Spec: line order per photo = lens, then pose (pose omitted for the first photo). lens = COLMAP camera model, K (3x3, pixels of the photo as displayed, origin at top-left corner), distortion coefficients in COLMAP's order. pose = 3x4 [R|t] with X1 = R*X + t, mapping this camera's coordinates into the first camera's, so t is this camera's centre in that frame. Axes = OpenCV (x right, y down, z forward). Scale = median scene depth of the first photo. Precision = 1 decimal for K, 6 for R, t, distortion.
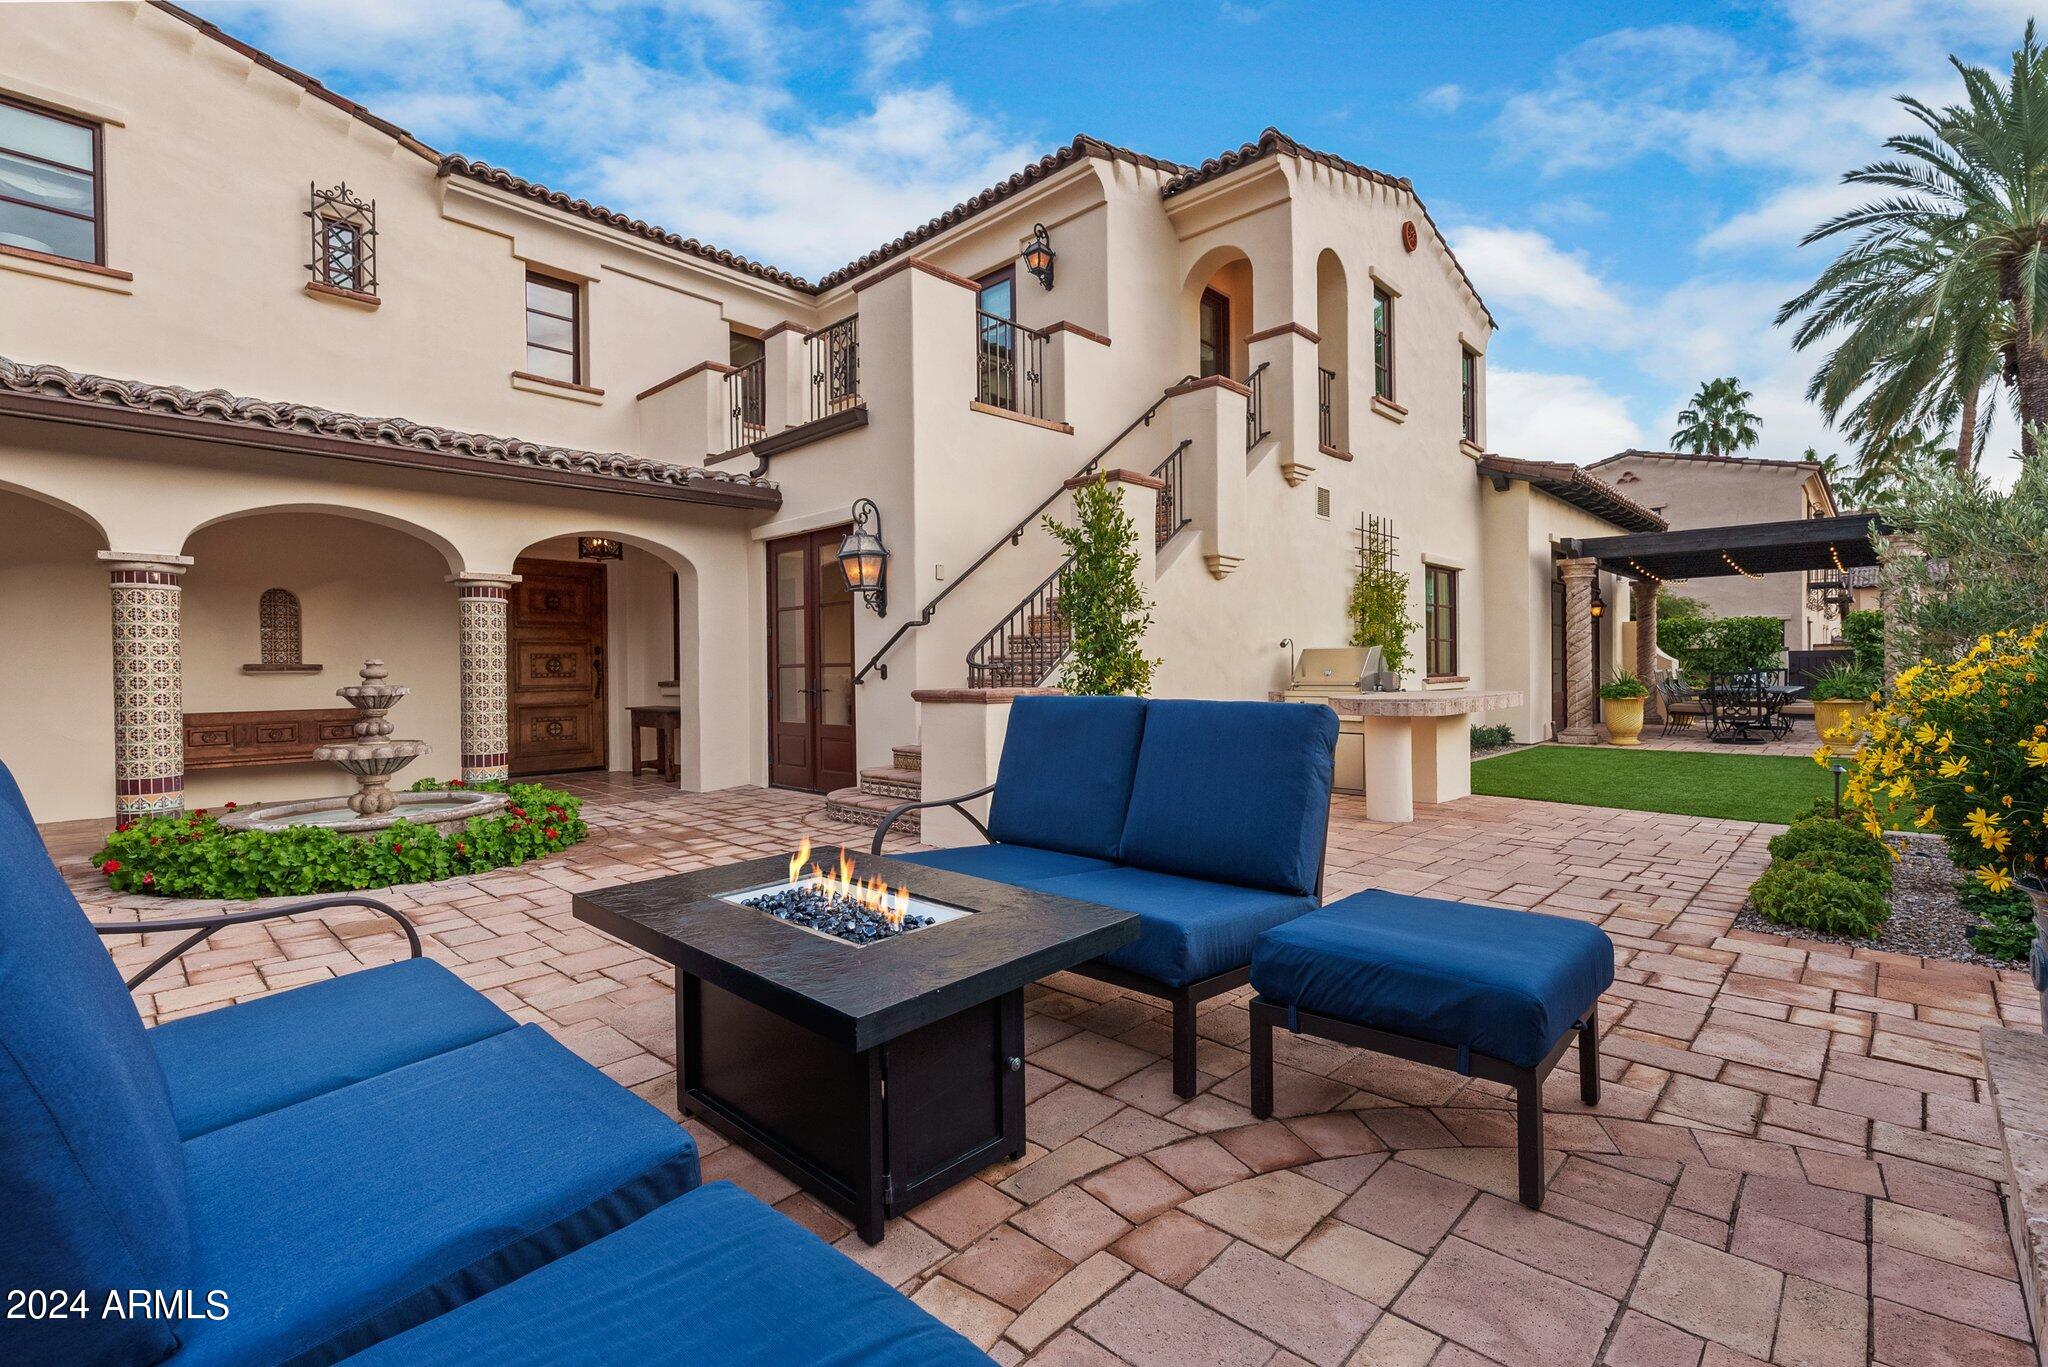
lens RADIAL K [[923.0, 0, 1032.4], [0, 923.0, 677.3], [0, 0, 1]] dist [0.003321, -0.000803]
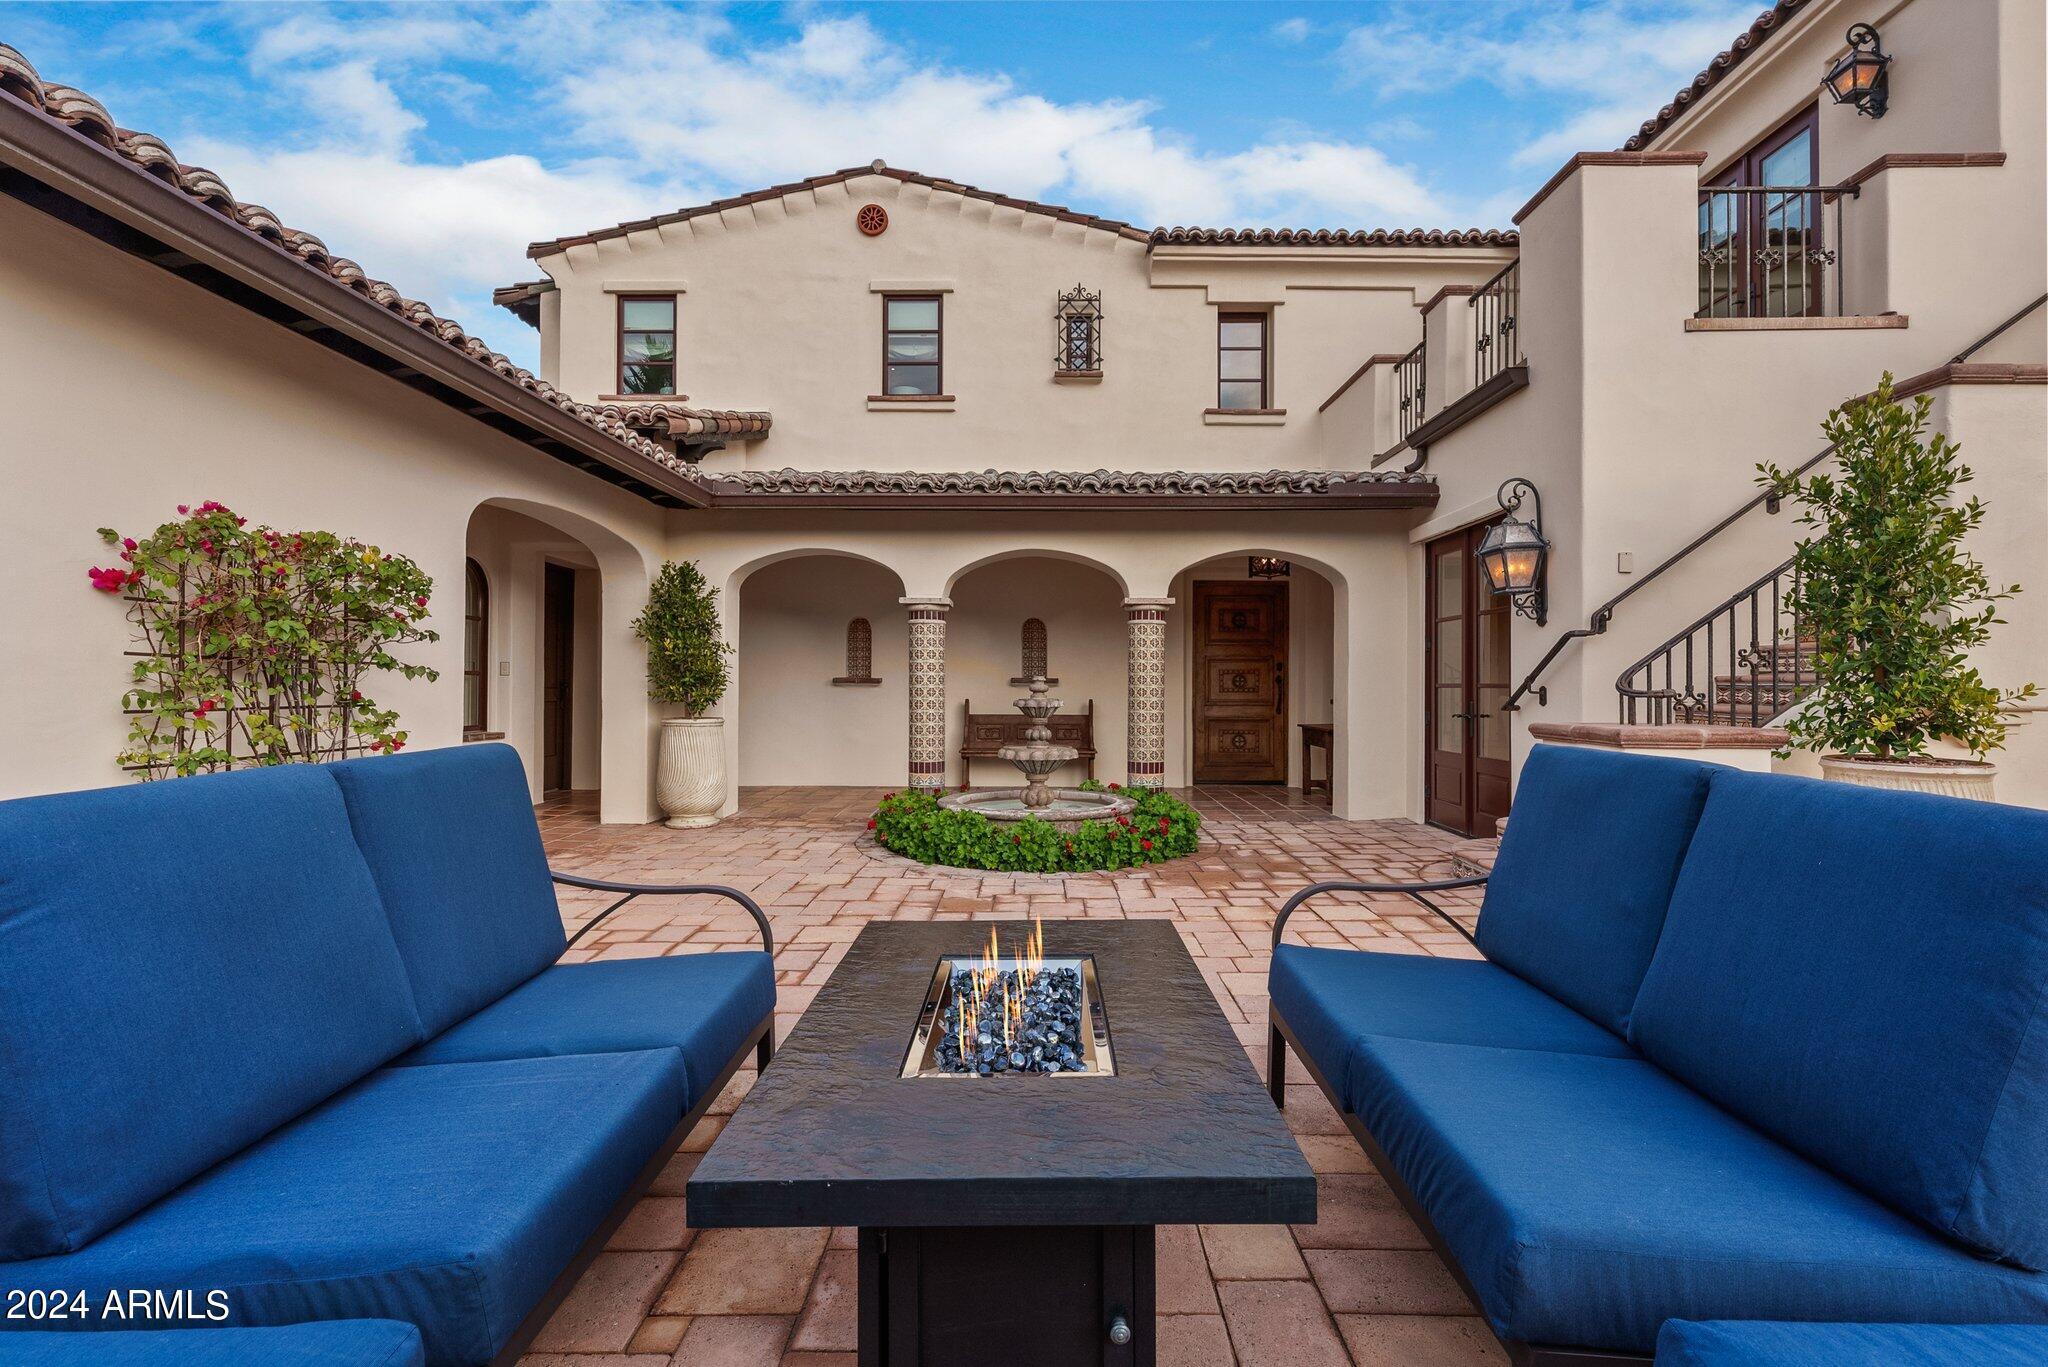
lens RADIAL K [[923.0, 0, 1025.0], [0, 923.0, 674.6], [0, 0, 1]] dist [0.003321, -0.000803]
pose [[0.676433, 0.007247, -0.736468, 0.103916], [-0.019283, 0.999783, -0.007873, -0.008218], [0.736251, 0.019527, 0.676426, 0.130060]]
